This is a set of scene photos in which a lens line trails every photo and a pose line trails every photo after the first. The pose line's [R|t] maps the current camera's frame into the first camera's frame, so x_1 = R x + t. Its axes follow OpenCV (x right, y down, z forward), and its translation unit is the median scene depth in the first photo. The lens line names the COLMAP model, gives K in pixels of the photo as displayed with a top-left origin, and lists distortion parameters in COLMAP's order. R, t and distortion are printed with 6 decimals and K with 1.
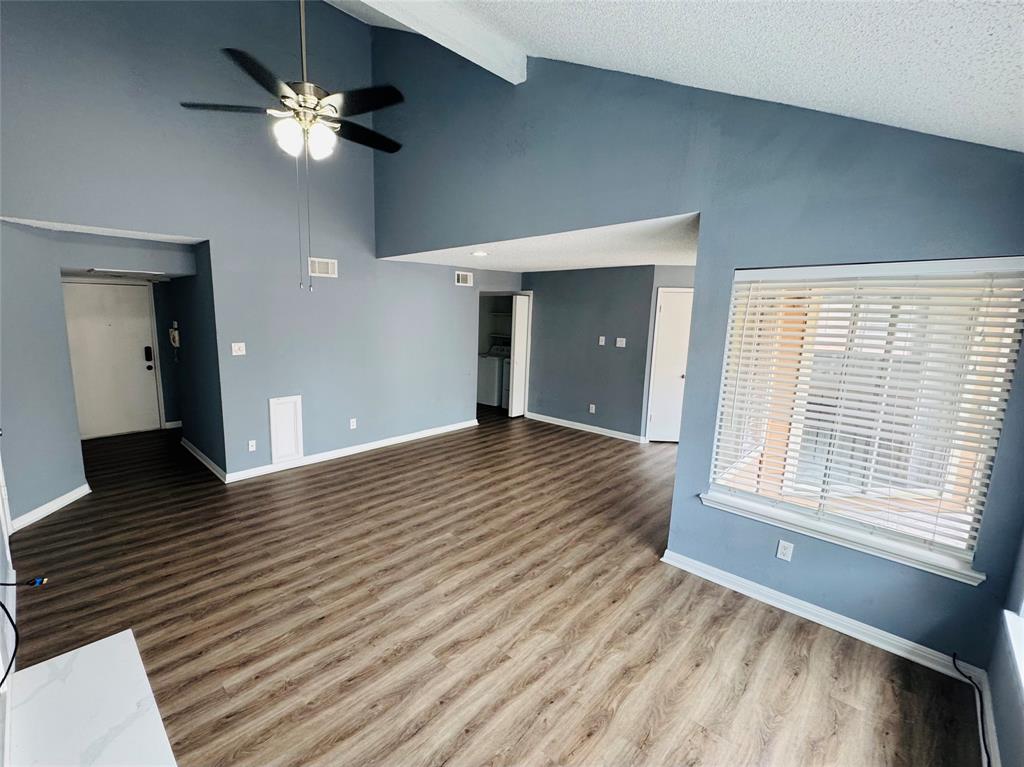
lens RADIAL K [[444.8, 0, 459.5], [0, 444.8, 384.9], [0, 0, 1]] dist [-0.002355, -0.000392]
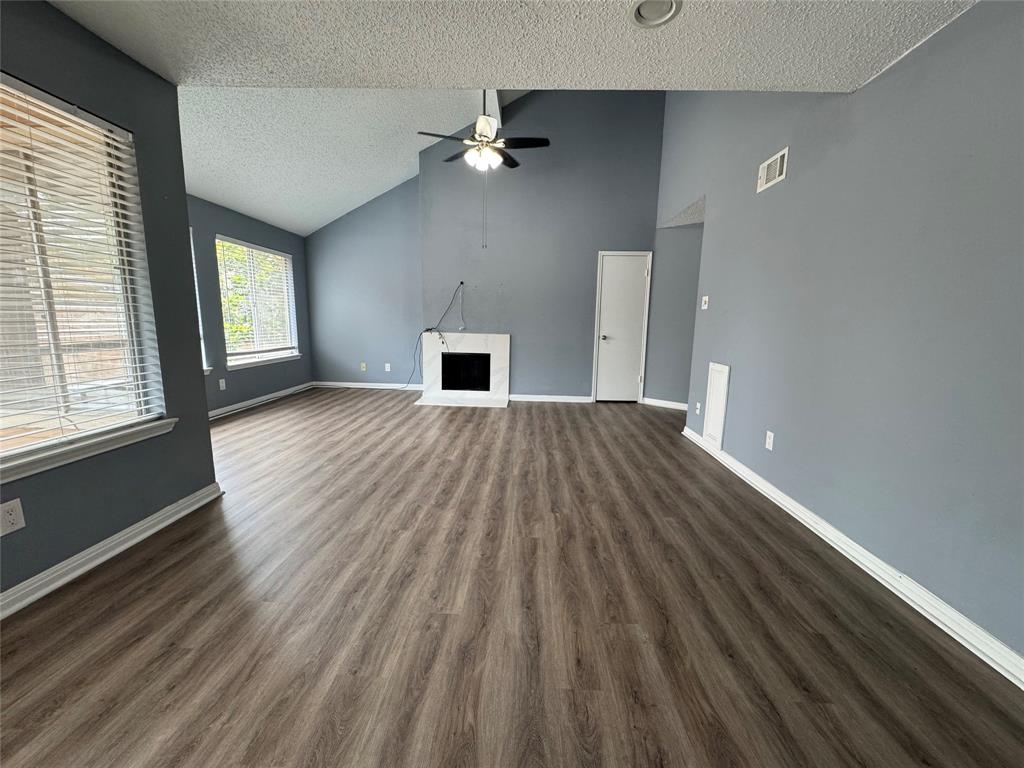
lens RADIAL K [[411.6, 0, 512.0], [0, 411.6, 384.0], [0, 0, 1]] dist [-0.001054, -0.000049]
pose [[-0.721973, 0.078644, -0.687437, 0.408322], [-0.143379, 0.954951, 0.259830, -0.080934], [0.676902, 0.286155, -0.678173, 1.318992]]
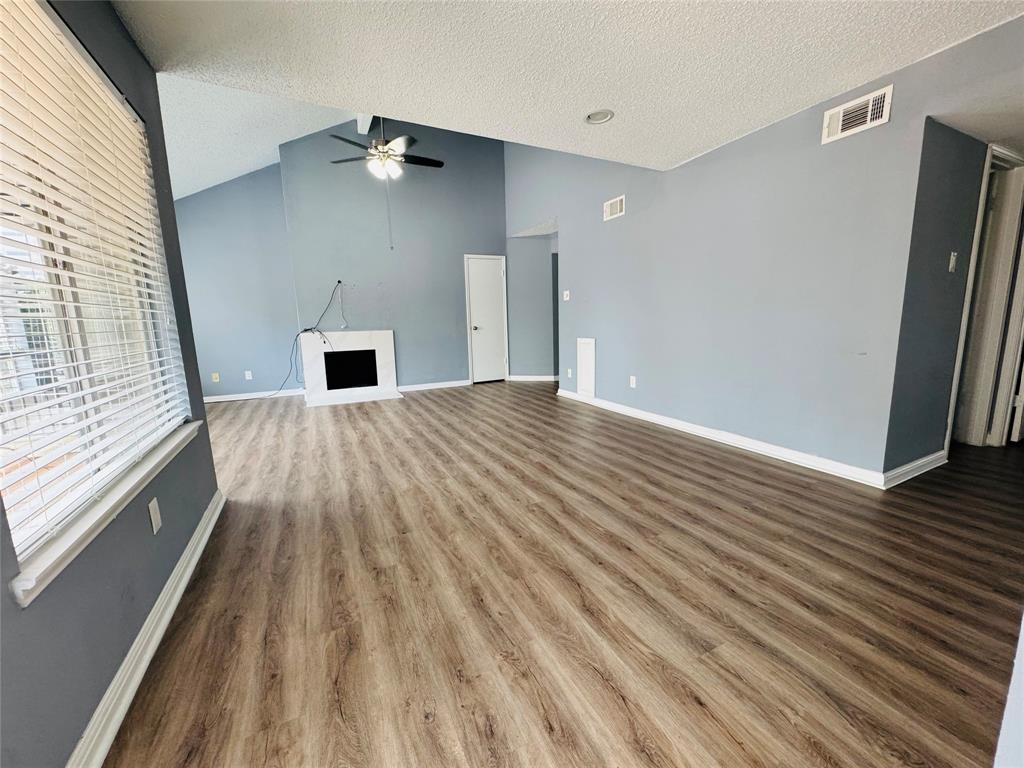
lens RADIAL K [[409.7, 0, 515.0], [0, 409.7, 384.7], [0, 0, 1]] dist [-0.003998, -0.000041]
pose [[-0.298264, 0.145434, -0.943339, 0.698891], [-0.135993, 0.971765, 0.192815, -0.036287], [0.944746, 0.185798, -0.270064, 1.186928]]
